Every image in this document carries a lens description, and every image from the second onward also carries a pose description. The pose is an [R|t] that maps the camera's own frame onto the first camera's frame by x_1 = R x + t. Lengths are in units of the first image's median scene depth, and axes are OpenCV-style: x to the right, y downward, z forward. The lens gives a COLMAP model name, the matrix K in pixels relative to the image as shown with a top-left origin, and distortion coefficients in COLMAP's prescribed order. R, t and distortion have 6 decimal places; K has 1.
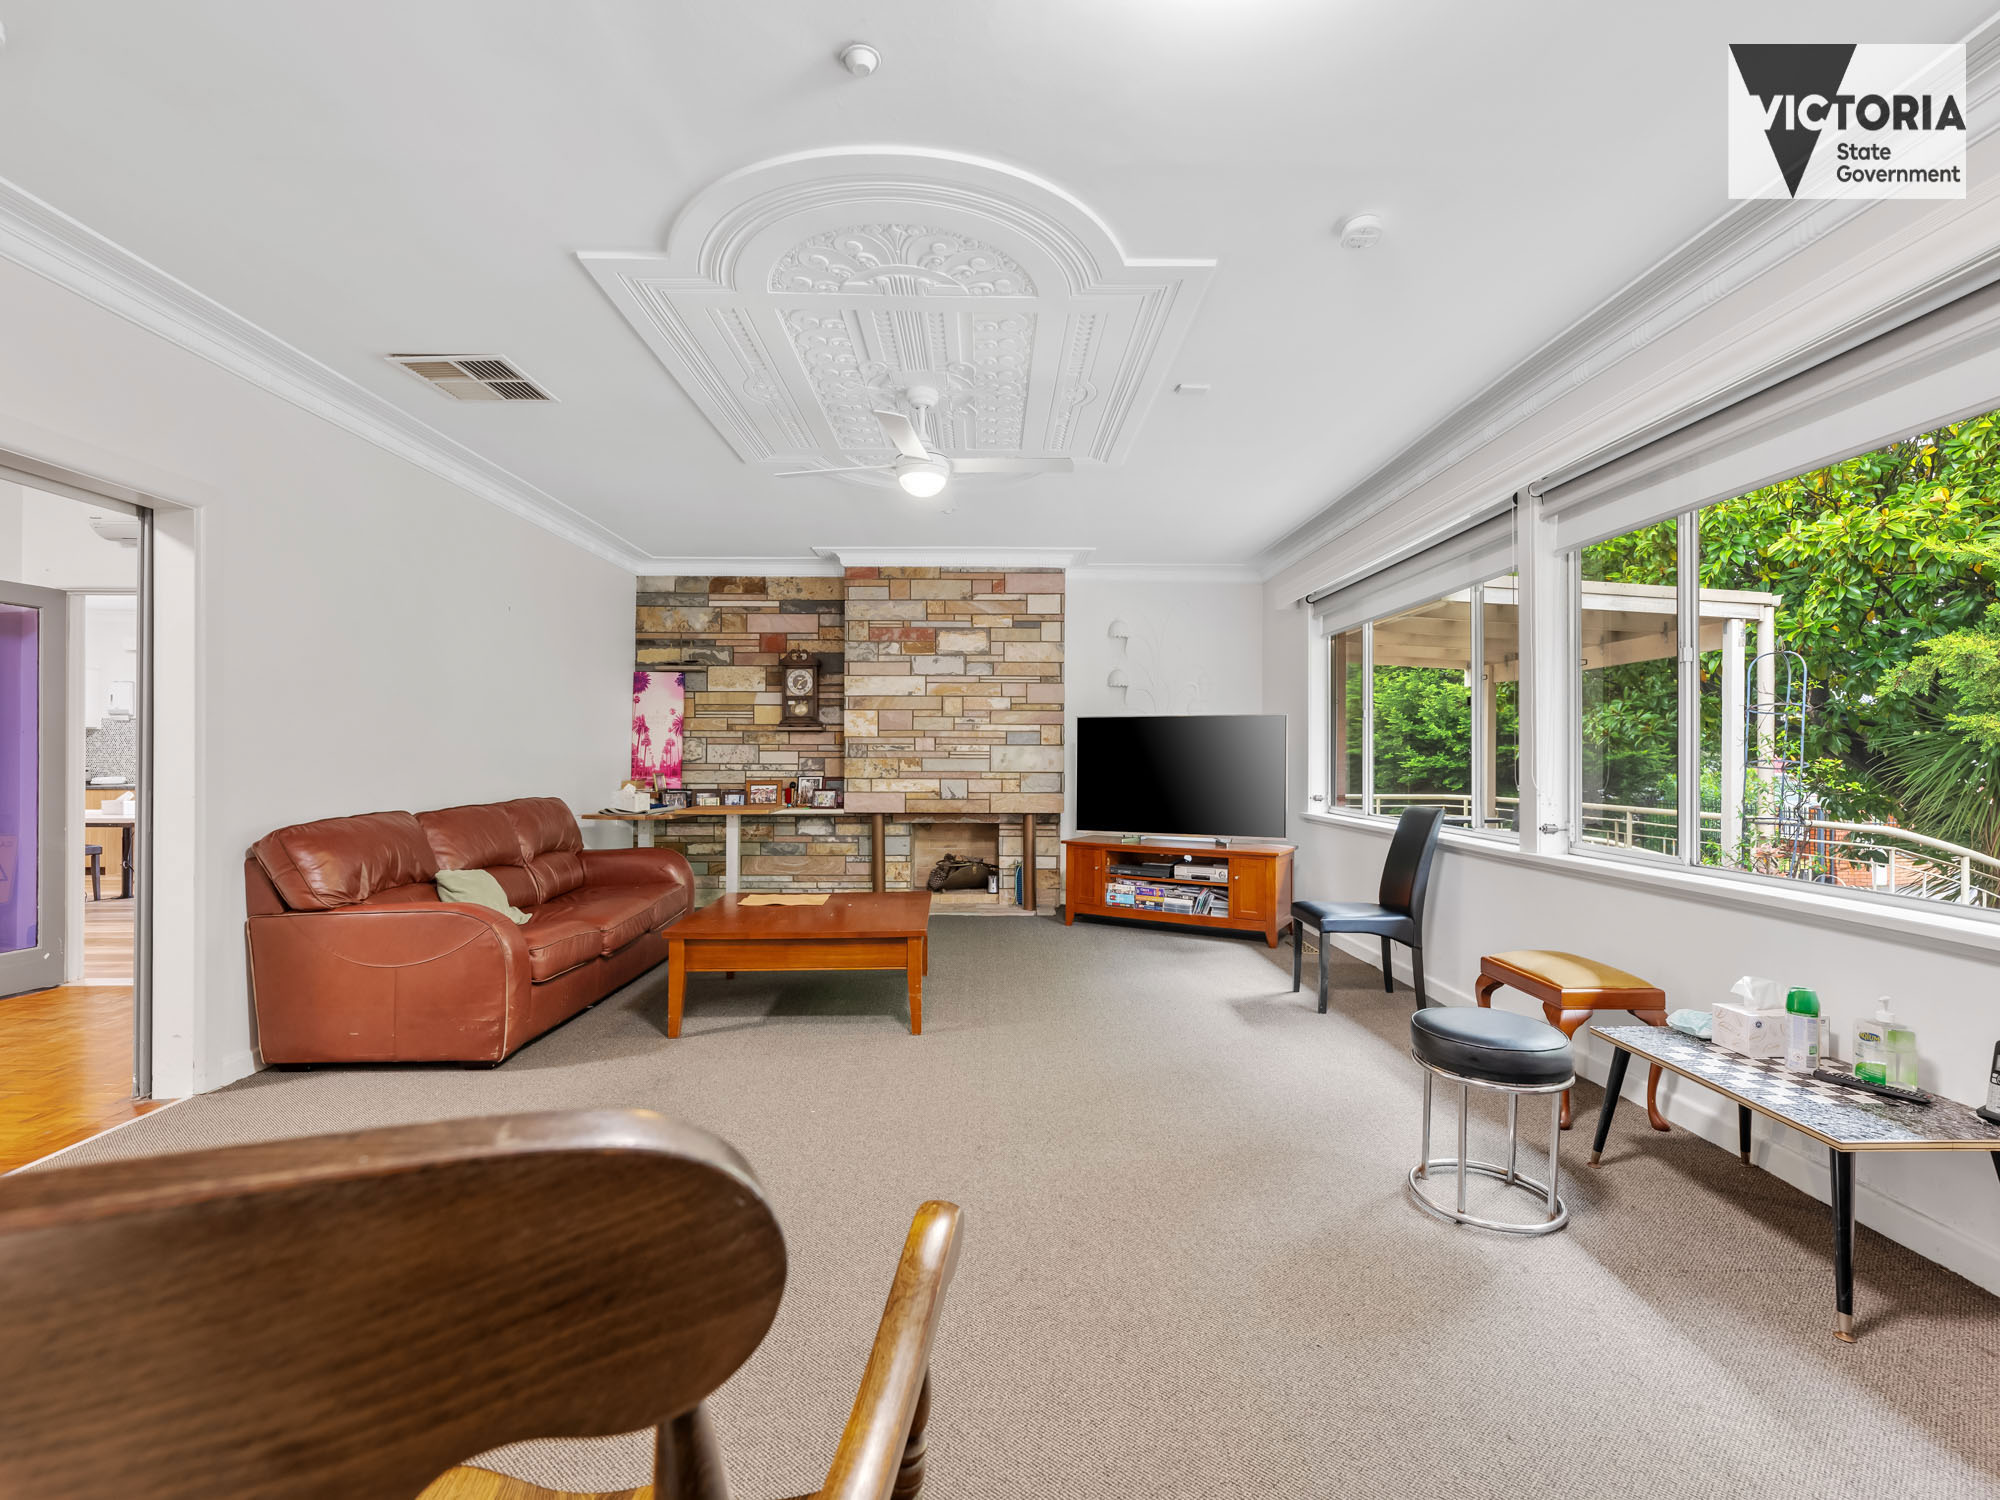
lens RADIAL K [[894.2, 0, 1003.5], [0, 894.2, 752.2], [0, 0, 1]] dist [-0.001232, -0.000279]
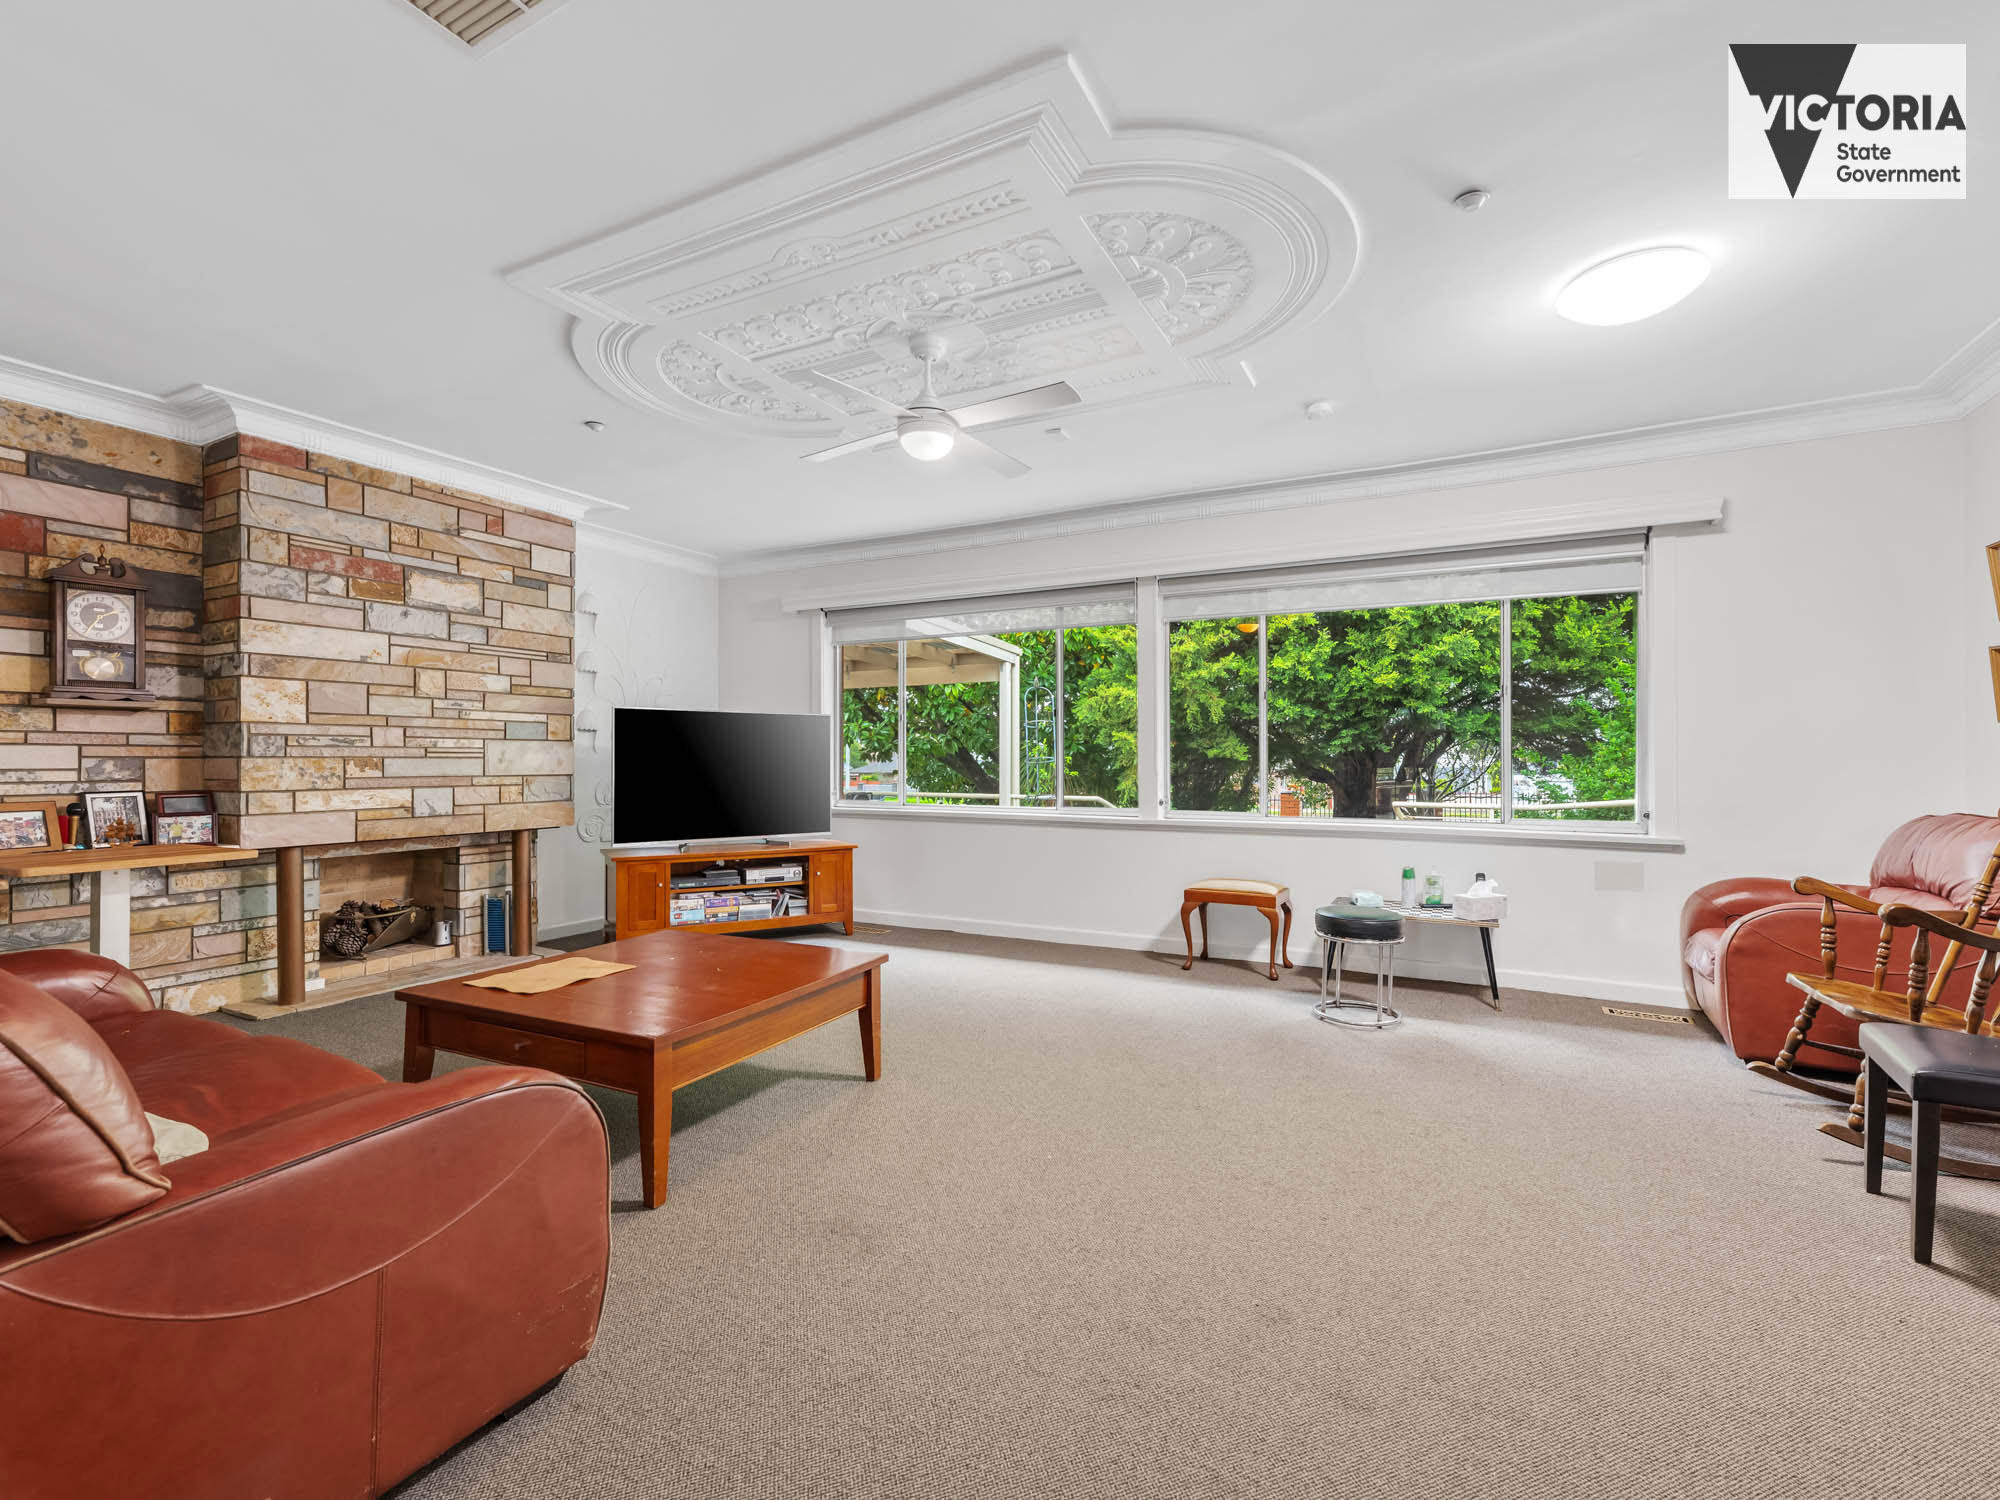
lens RADIAL K [[894.2, 0, 996.3], [0, 894.2, 754.9], [0, 0, 1]] dist [-0.001232, -0.000279]
pose [[0.480759, 0.000298, 0.876853, -0.454799], [-0.004031, 0.999990, 0.001871, 0.001566], [-0.876843, -0.004434, 0.480755, 0.279898]]
